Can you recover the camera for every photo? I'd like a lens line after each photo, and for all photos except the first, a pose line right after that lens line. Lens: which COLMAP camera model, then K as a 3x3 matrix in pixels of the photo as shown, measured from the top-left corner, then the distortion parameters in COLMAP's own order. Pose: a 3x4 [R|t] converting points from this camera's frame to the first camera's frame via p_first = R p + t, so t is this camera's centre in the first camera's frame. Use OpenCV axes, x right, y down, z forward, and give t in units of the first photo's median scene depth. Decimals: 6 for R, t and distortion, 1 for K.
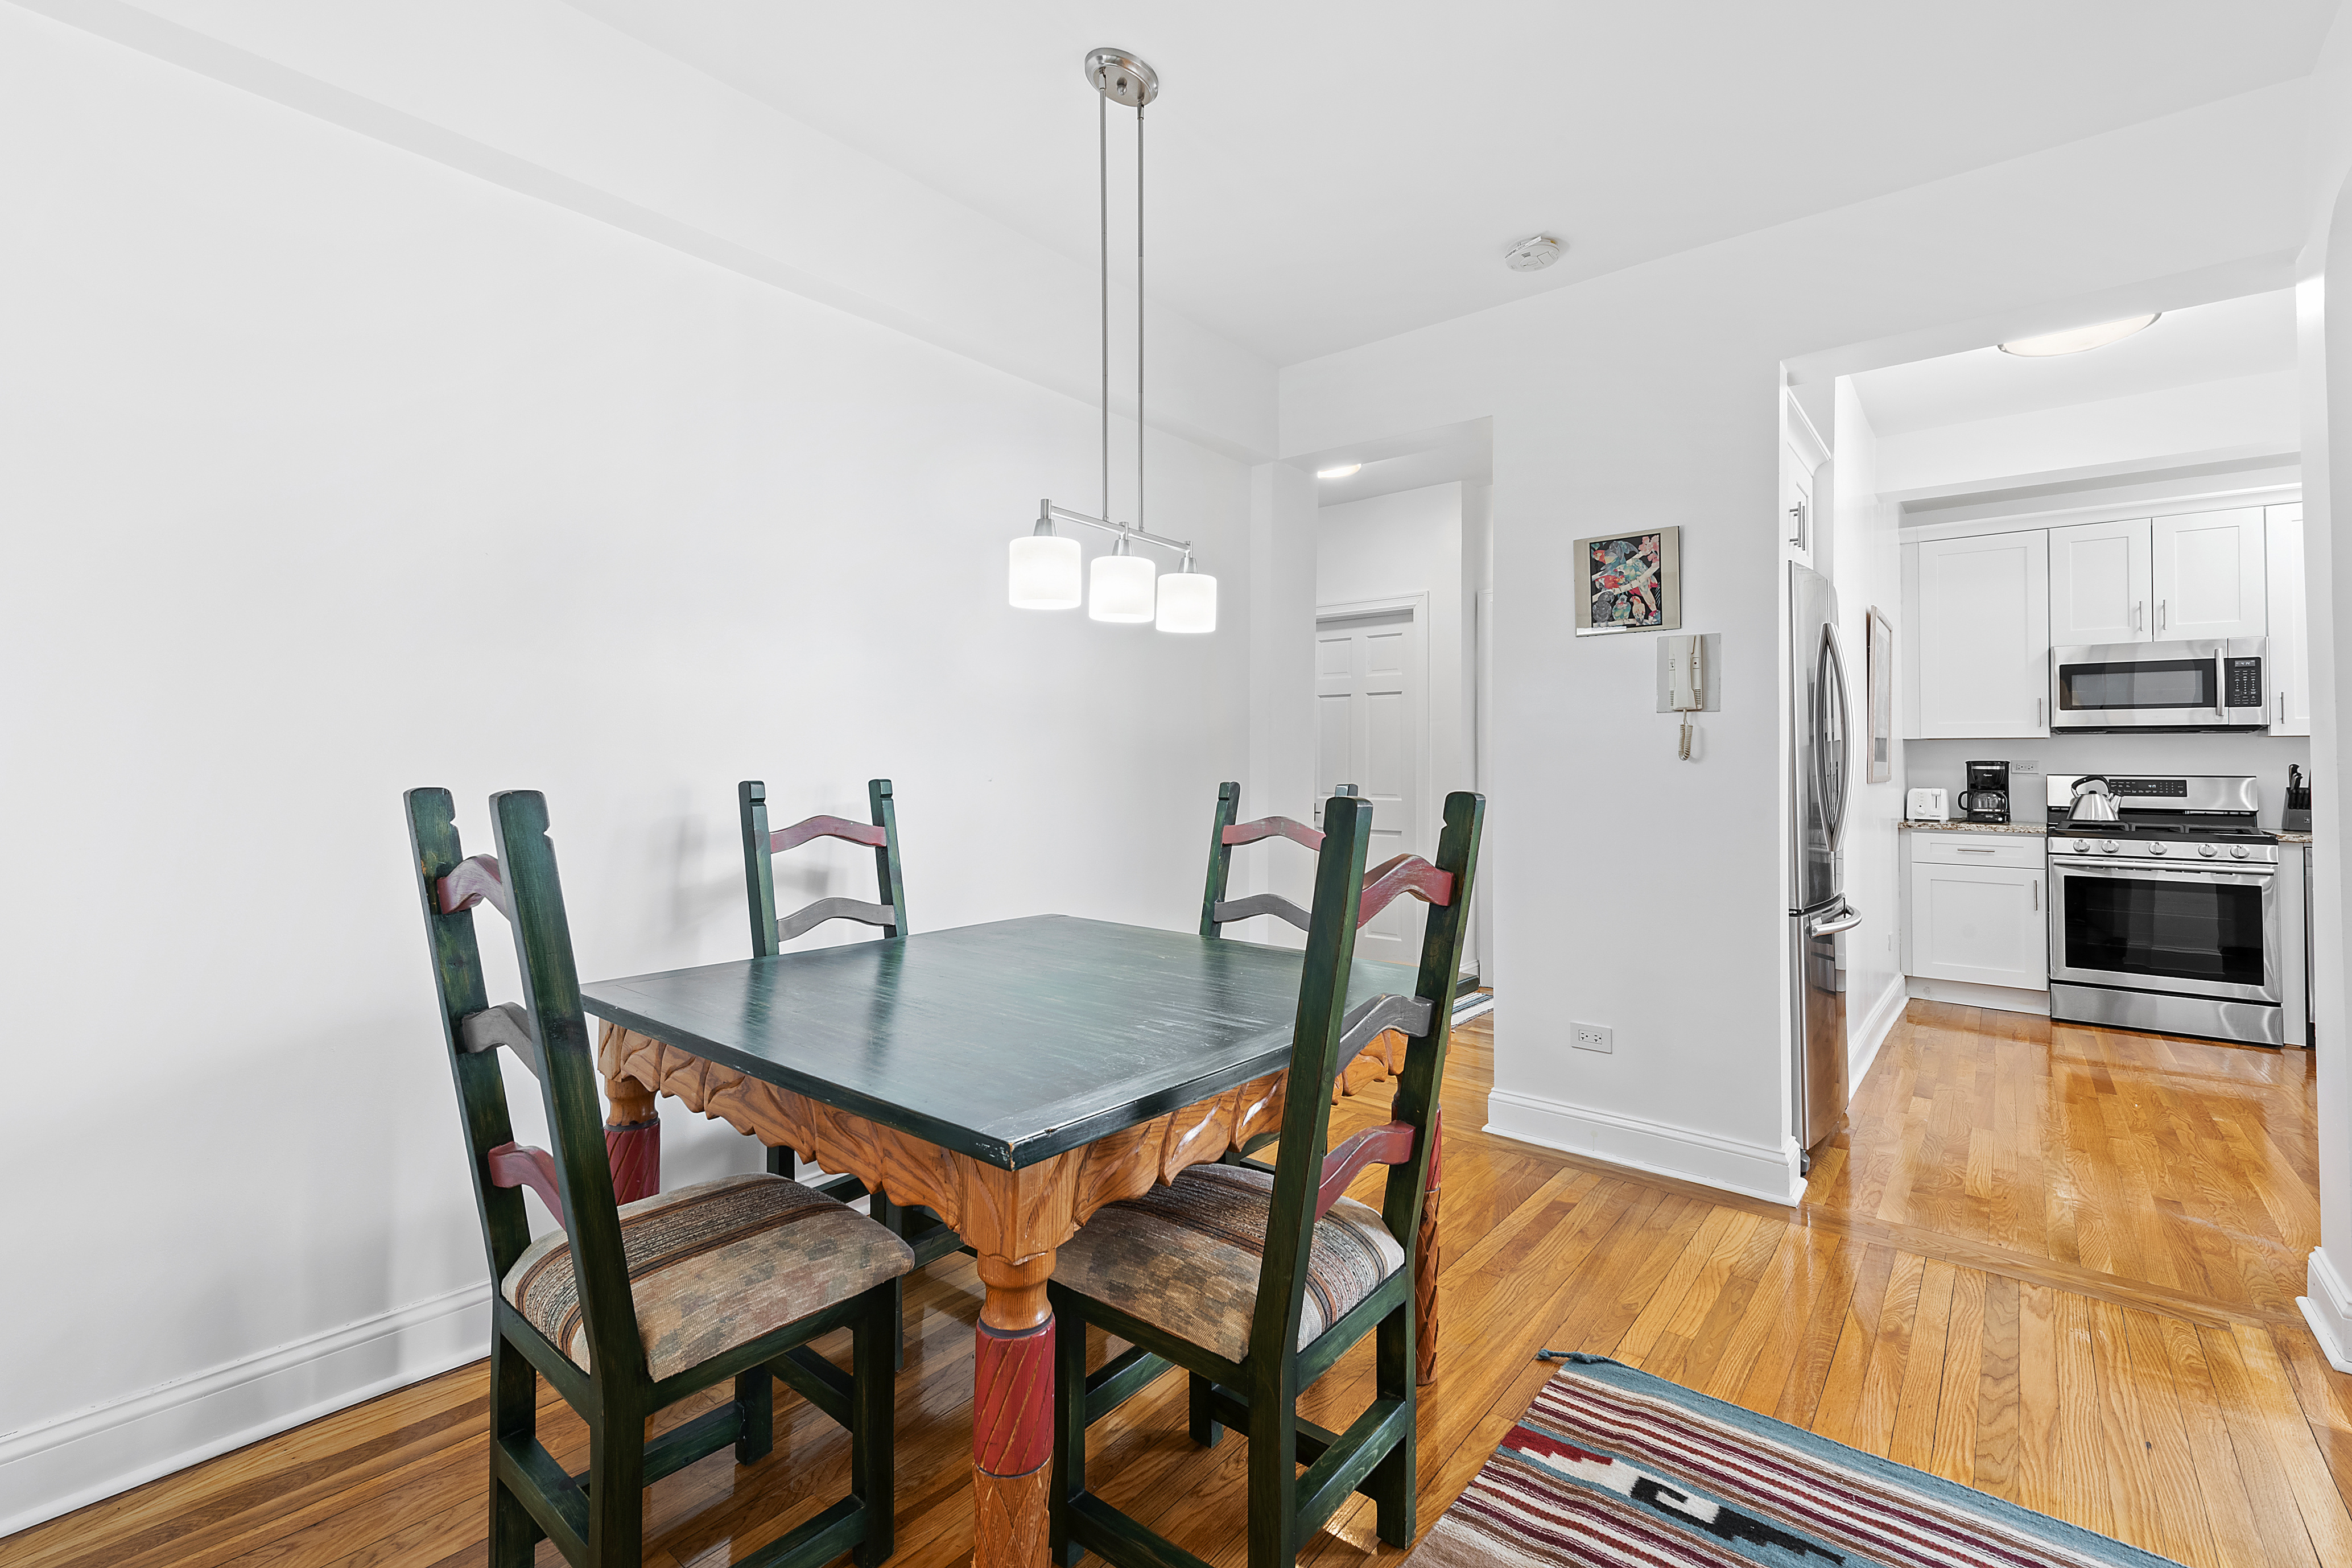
lens RADIAL K [[1032.5, 0, 1168.2], [0, 1032.5, 736.5], [0, 0, 1]] dist [0.001002, 0.000307]
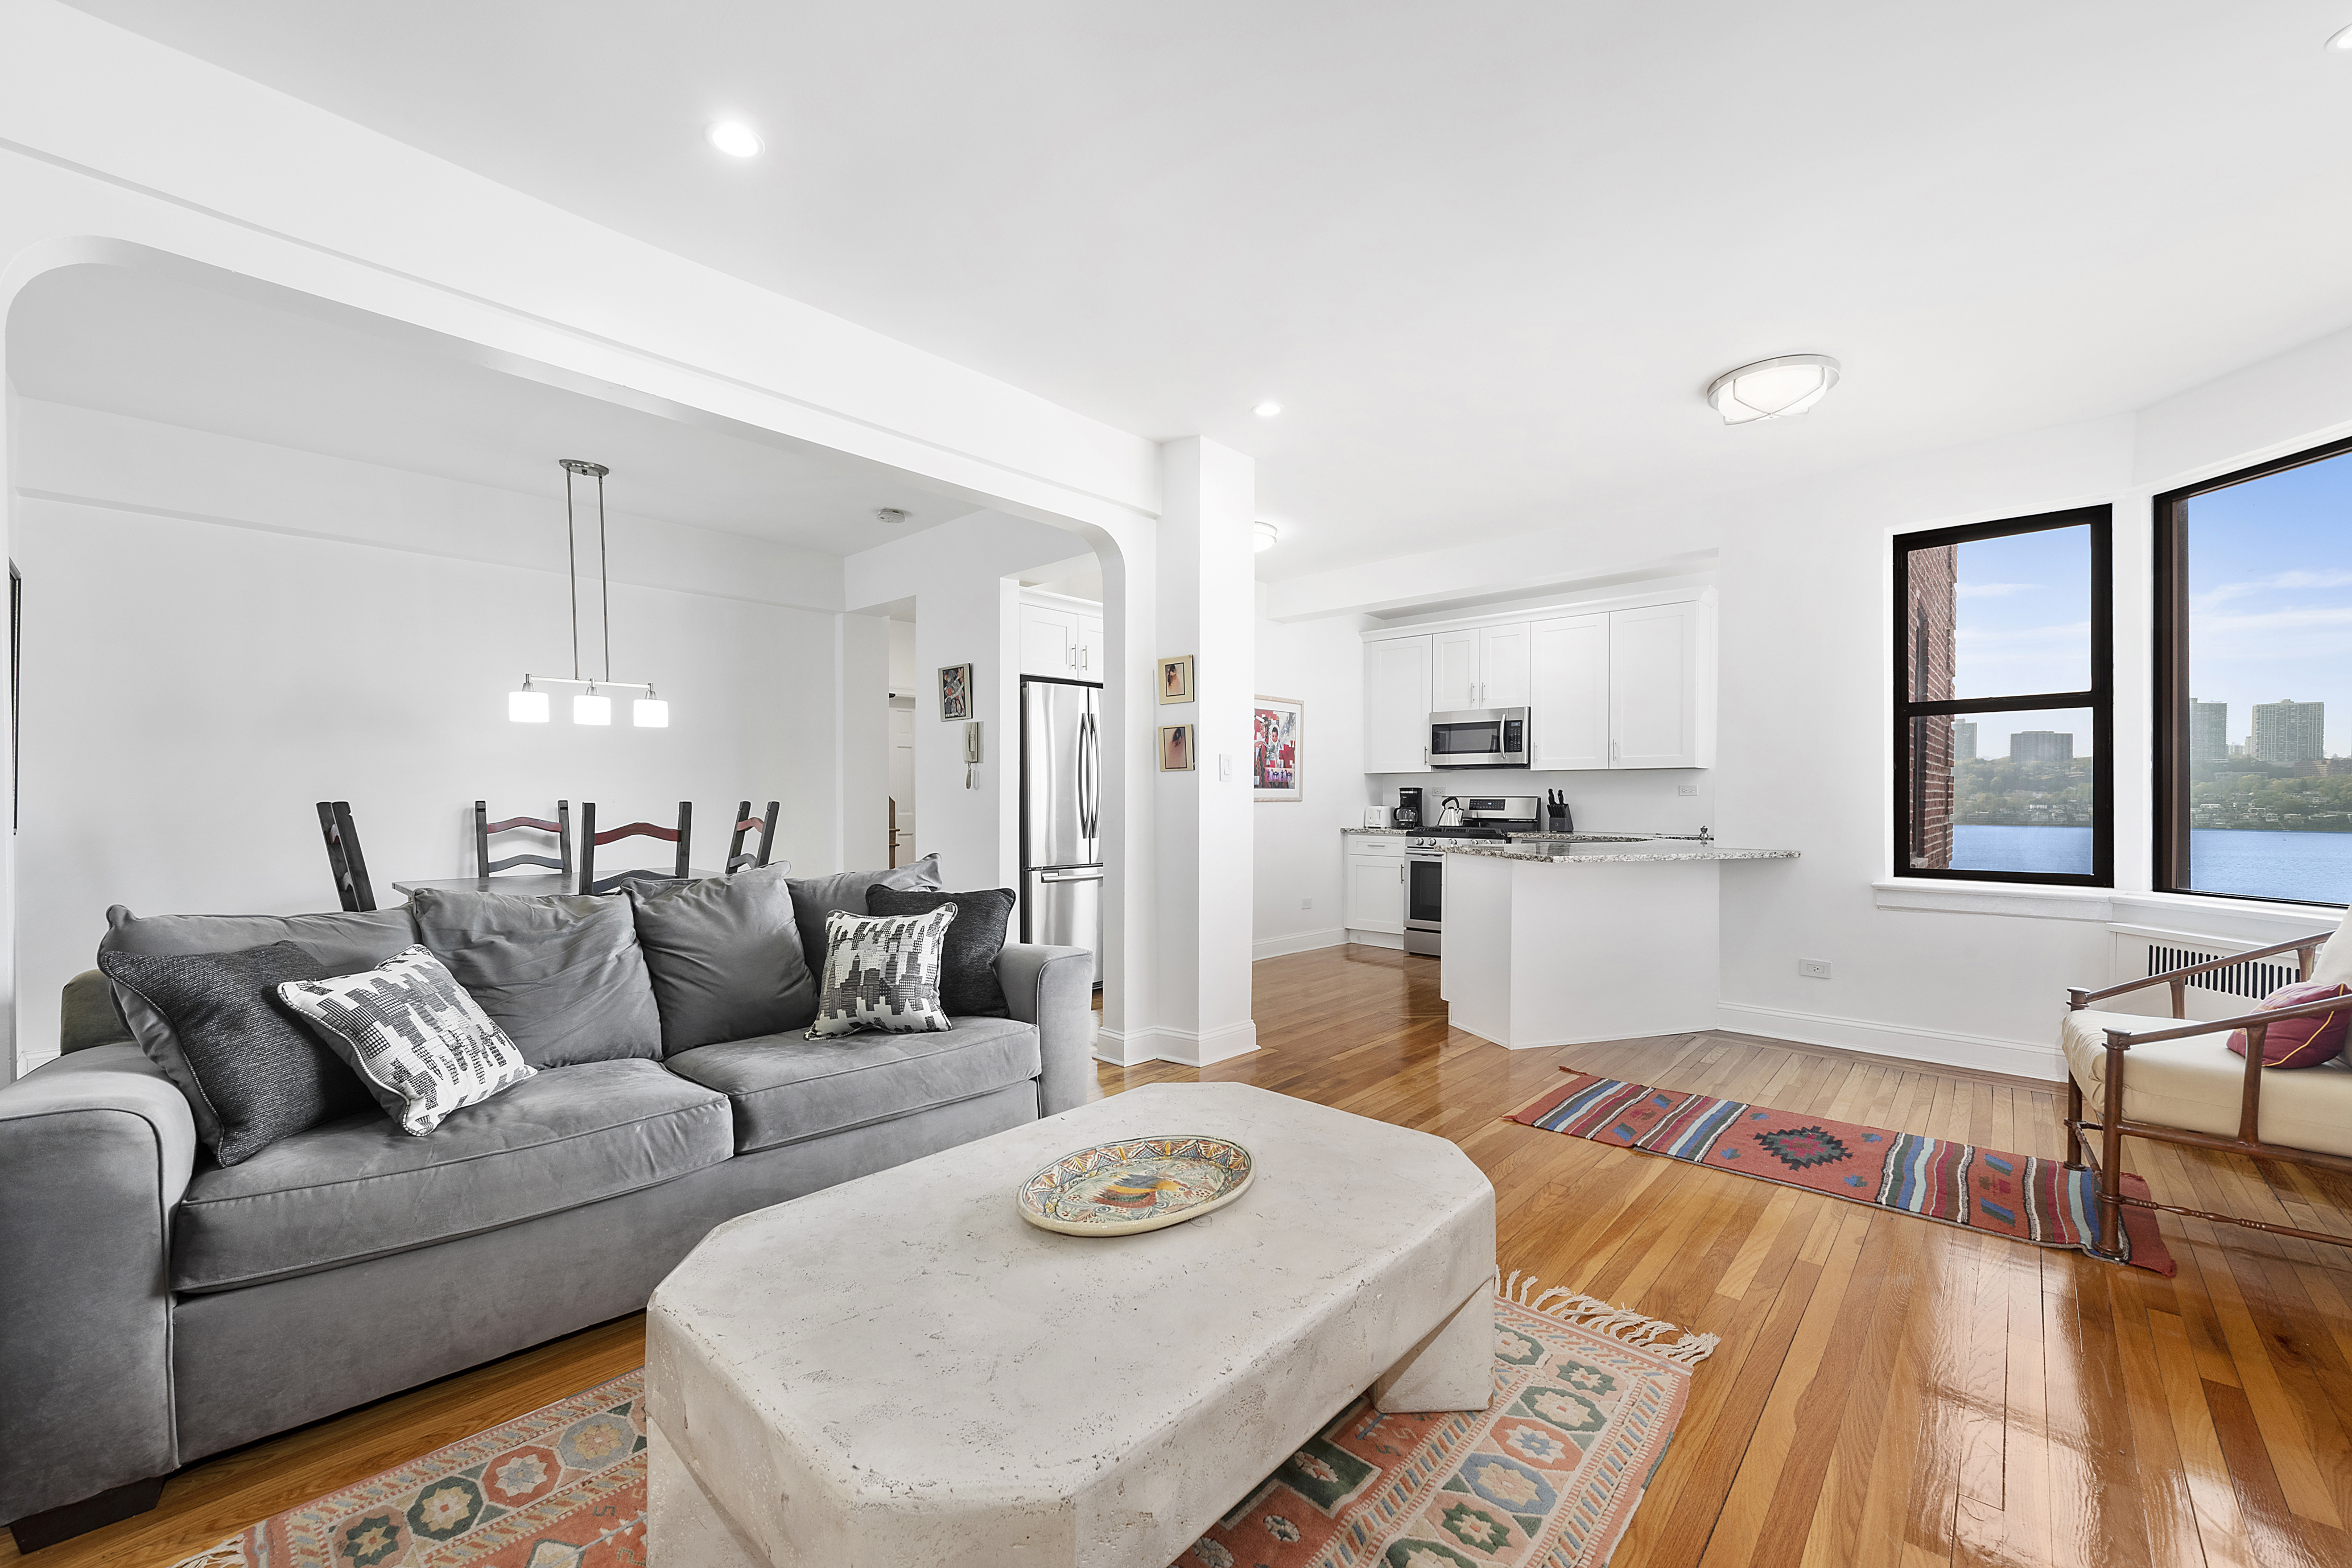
lens RADIAL K [[918.8, 0, 1176.0], [0, 918.8, 784.0], [0, 0, 1]] dist [0.000786, 0.000025]
pose [[0.998523, -0.003282, -0.054223, 0.577373], [0.004211, 0.999846, 0.017019, -0.006218], [0.054159, -0.017222, 0.998384, -0.396868]]
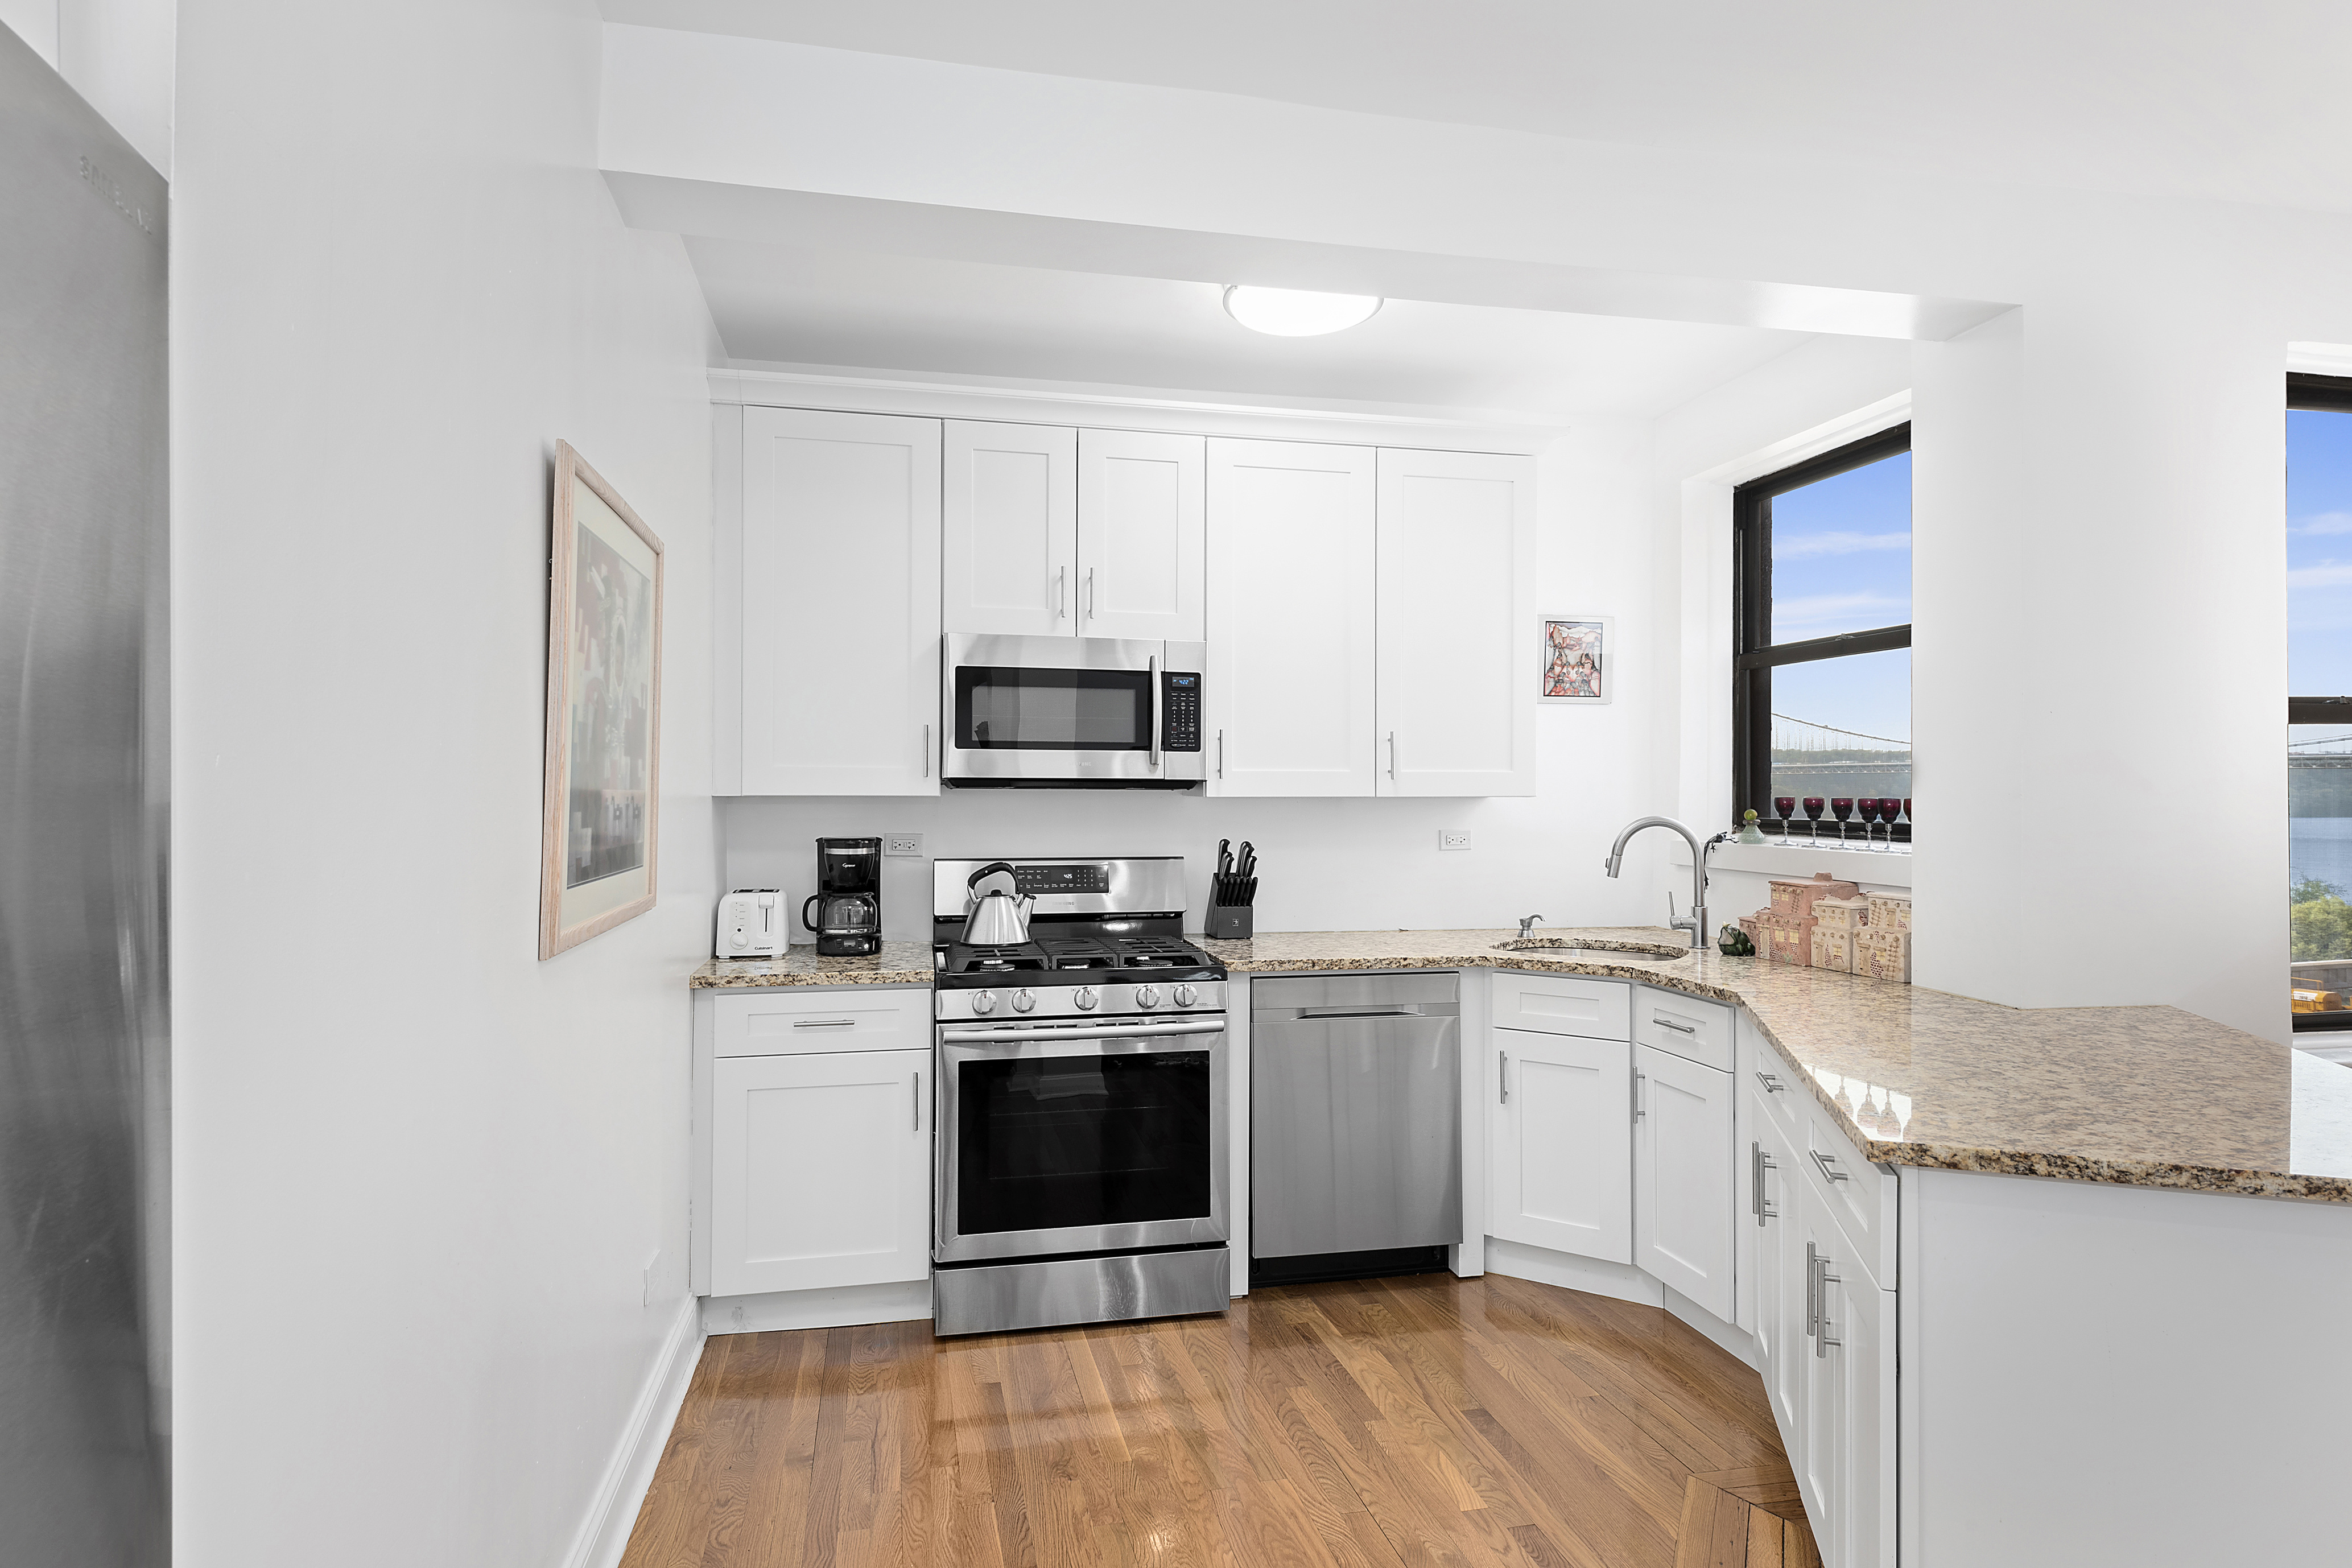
lens RADIAL K [[1275.5, 0, 1176.0], [0, 1275.5, 784.0], [0, 0, 1]] dist [-0.000185, -0.000116]
pose [[0.616656, -0.001812, 0.787230, 0.412768], [-0.020094, 0.999635, 0.018041, -0.021737], [-0.786976, -0.026944, 0.616395, 0.503029]]
